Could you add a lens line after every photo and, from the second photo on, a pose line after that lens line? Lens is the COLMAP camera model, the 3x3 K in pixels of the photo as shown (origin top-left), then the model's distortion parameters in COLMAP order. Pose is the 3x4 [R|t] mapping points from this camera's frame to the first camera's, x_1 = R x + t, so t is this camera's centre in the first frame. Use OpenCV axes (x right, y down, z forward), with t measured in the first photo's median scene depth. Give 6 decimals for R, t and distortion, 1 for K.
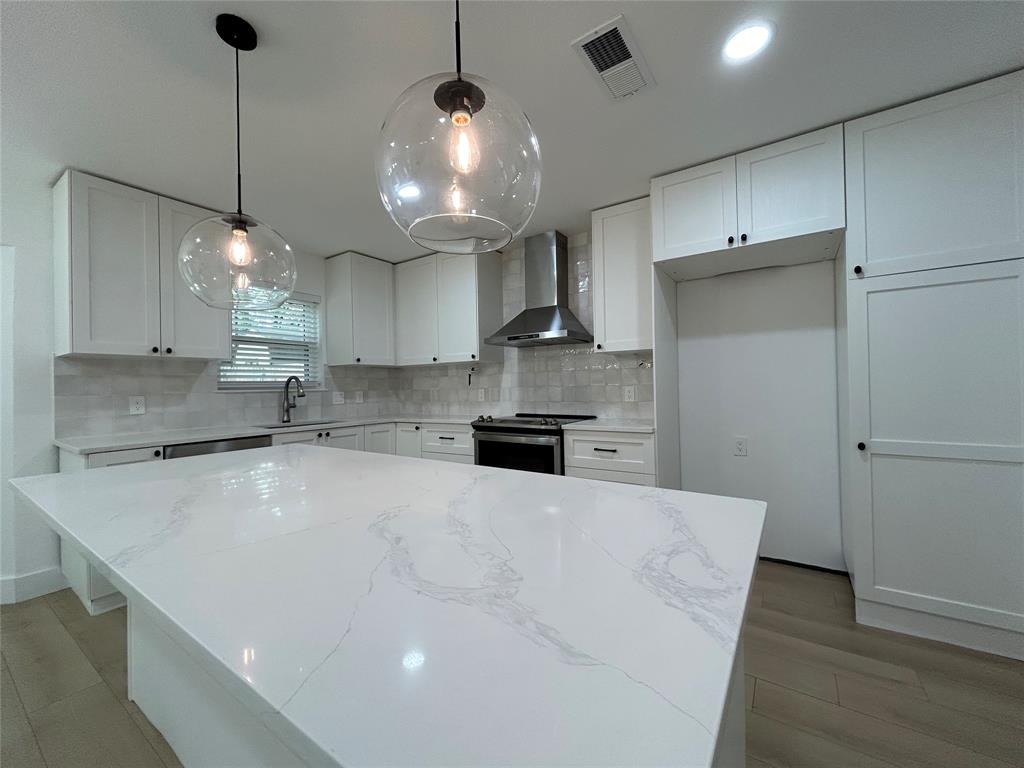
lens RADIAL K [[413.0, 0, 510.2], [0, 413.0, 382.1], [0, 0, 1]] dist [-0.001388, 0.000598]
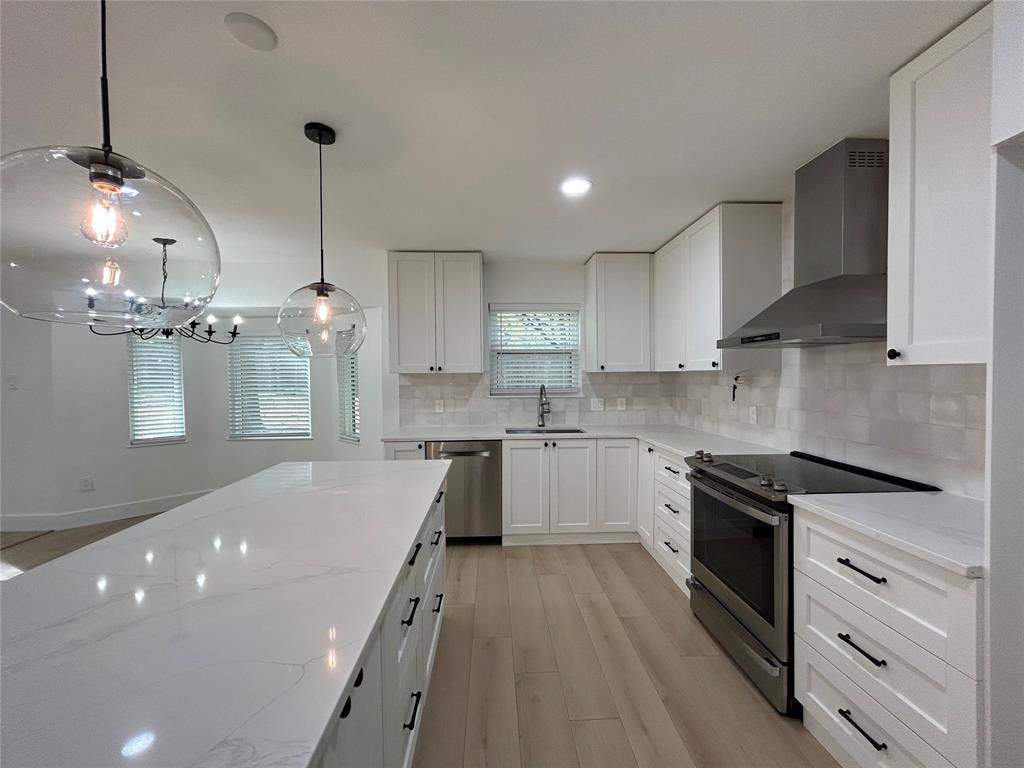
lens RADIAL K [[413.0, 0, 510.2], [0, 413.0, 382.1], [0, 0, 1]] dist [-0.001388, 0.000598]
pose [[0.599919, 0.028111, -0.799567, 0.311834], [0.004652, 0.999243, 0.038621, -0.069177], [0.800047, -0.026889, 0.599334, 0.318524]]
